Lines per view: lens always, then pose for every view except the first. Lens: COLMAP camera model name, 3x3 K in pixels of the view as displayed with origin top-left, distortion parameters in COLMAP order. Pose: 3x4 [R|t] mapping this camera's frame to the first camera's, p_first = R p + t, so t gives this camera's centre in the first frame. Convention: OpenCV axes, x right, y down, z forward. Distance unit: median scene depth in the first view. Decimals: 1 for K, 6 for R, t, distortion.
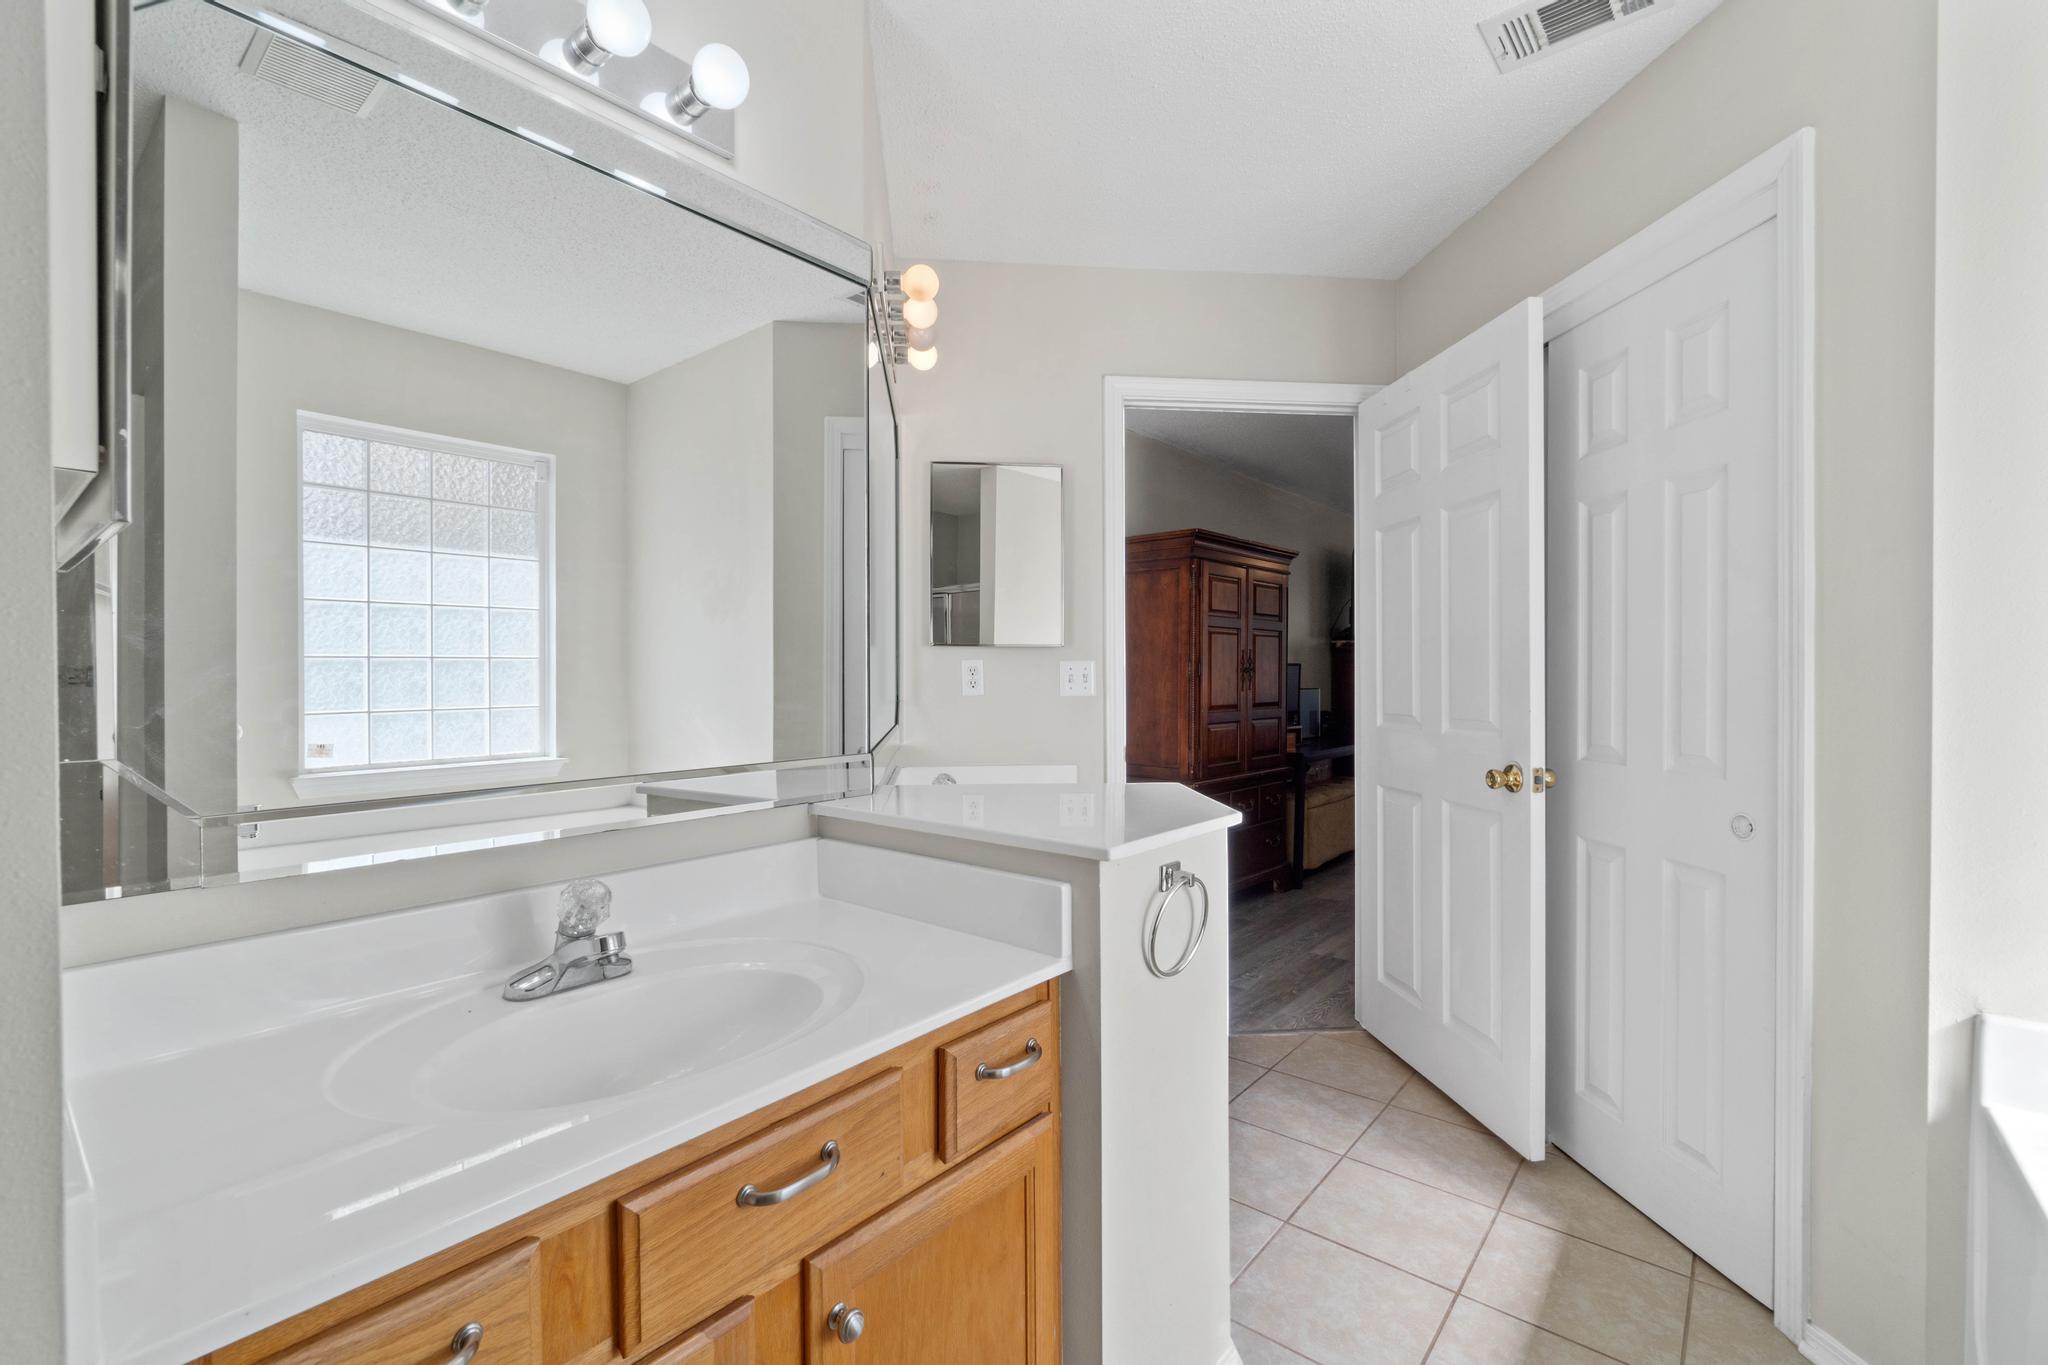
lens RADIAL K [[880.3, 0, 1011.5], [0, 880.3, 683.1], [0, 0, 1]] dist [-0.003063, 0.000307]
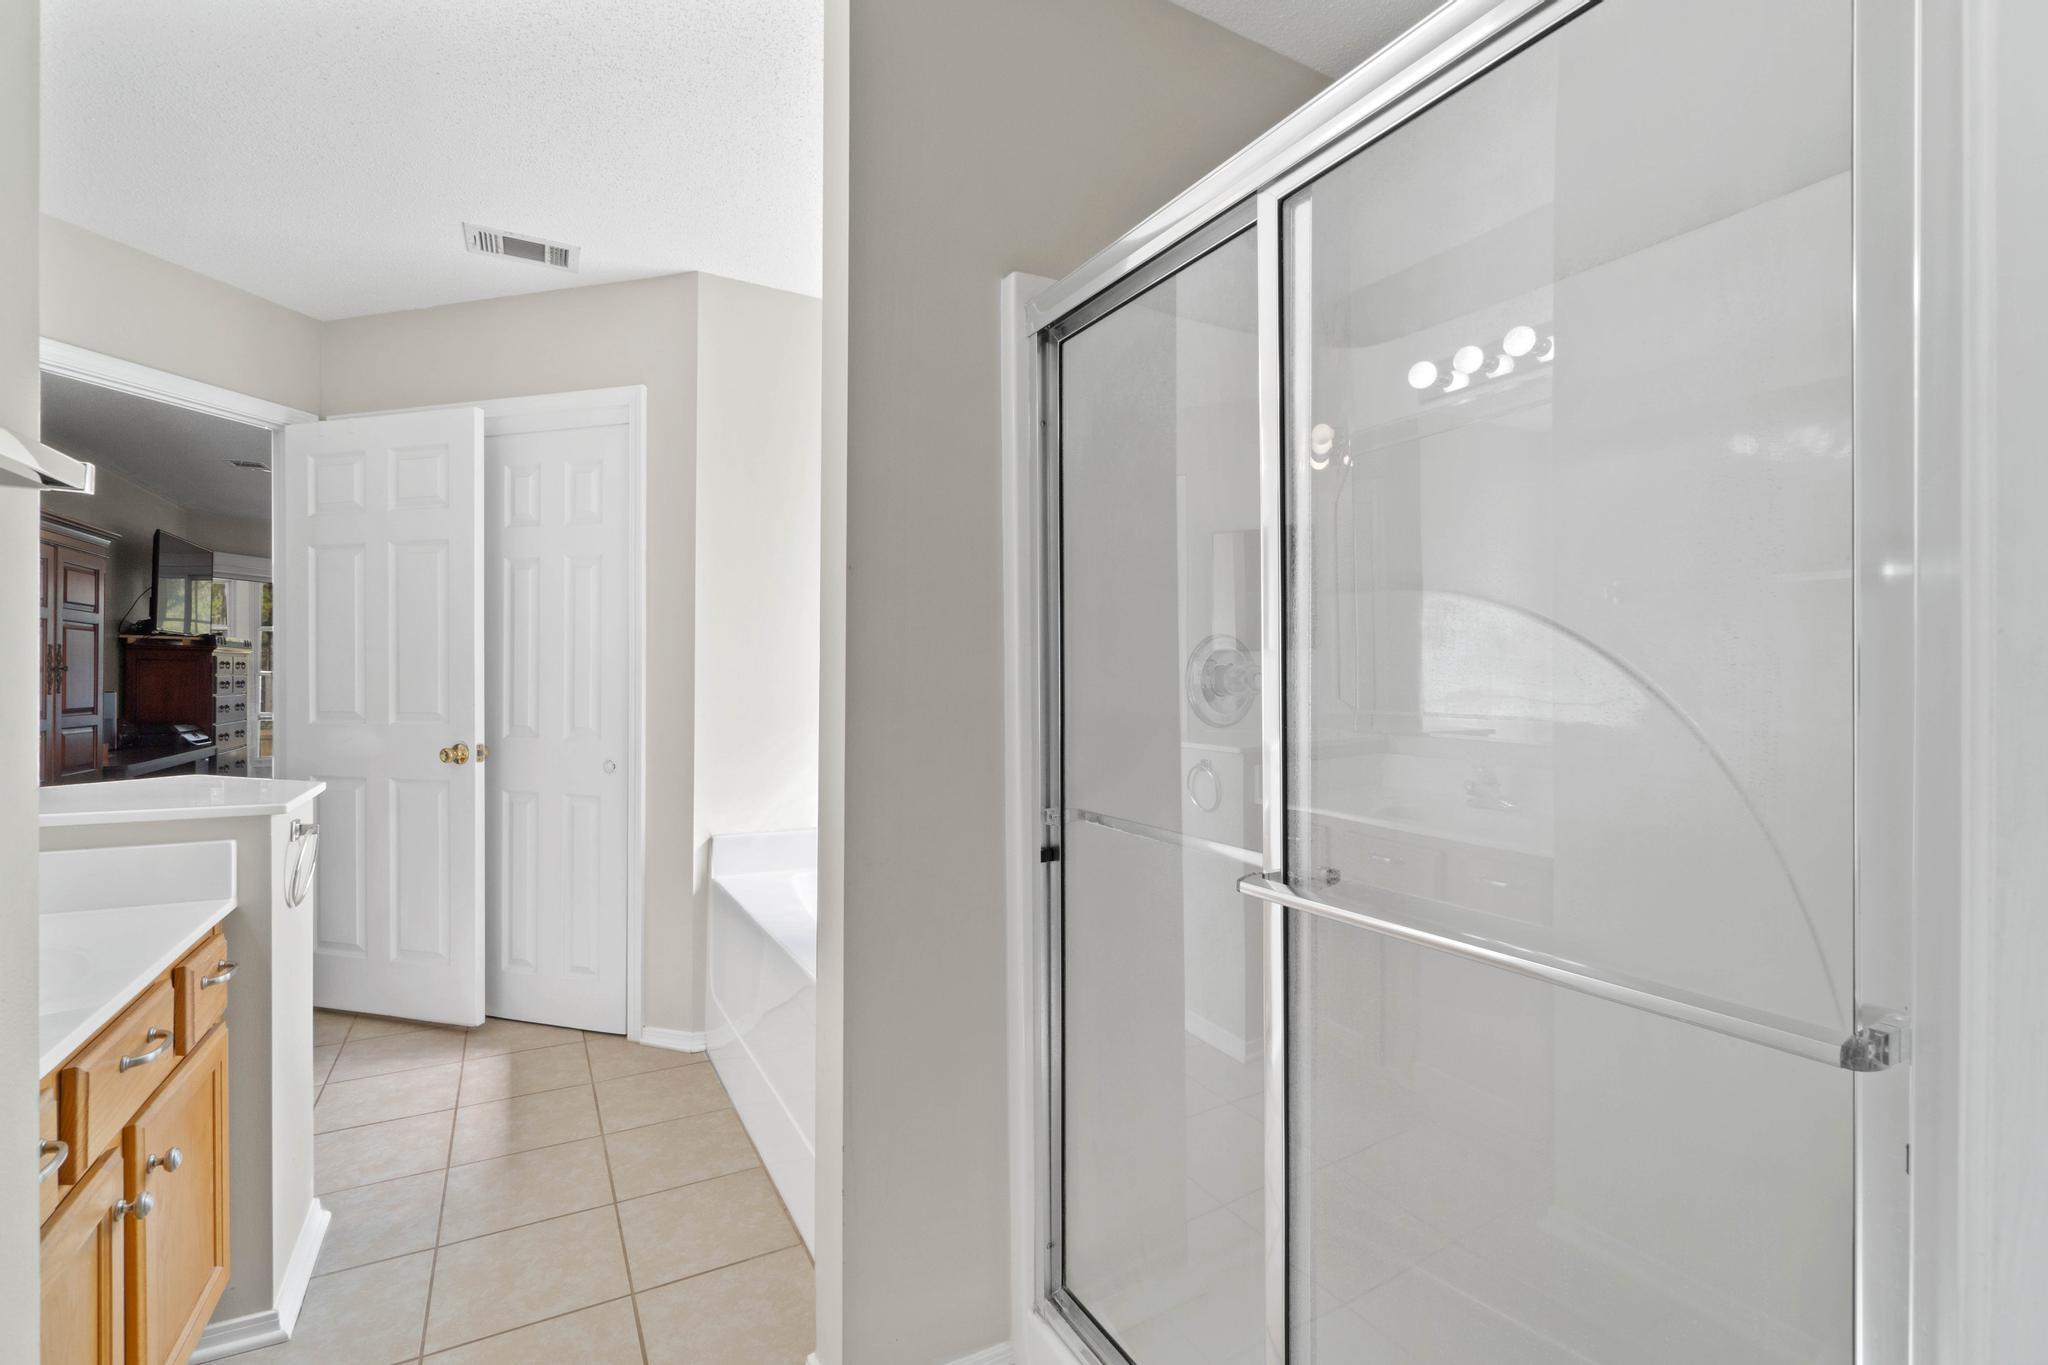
lens RADIAL K [[886.1, 0, 1015.5], [0, 886.1, 684.1], [0, 0, 1]] dist [-0.002661, 0.000377]
pose [[0.342224, 0.003886, 0.939610, -0.463044], [0.000114, 0.999991, -0.004177, 0.007053], [-0.939618, 0.001536, 0.342220, -0.303457]]
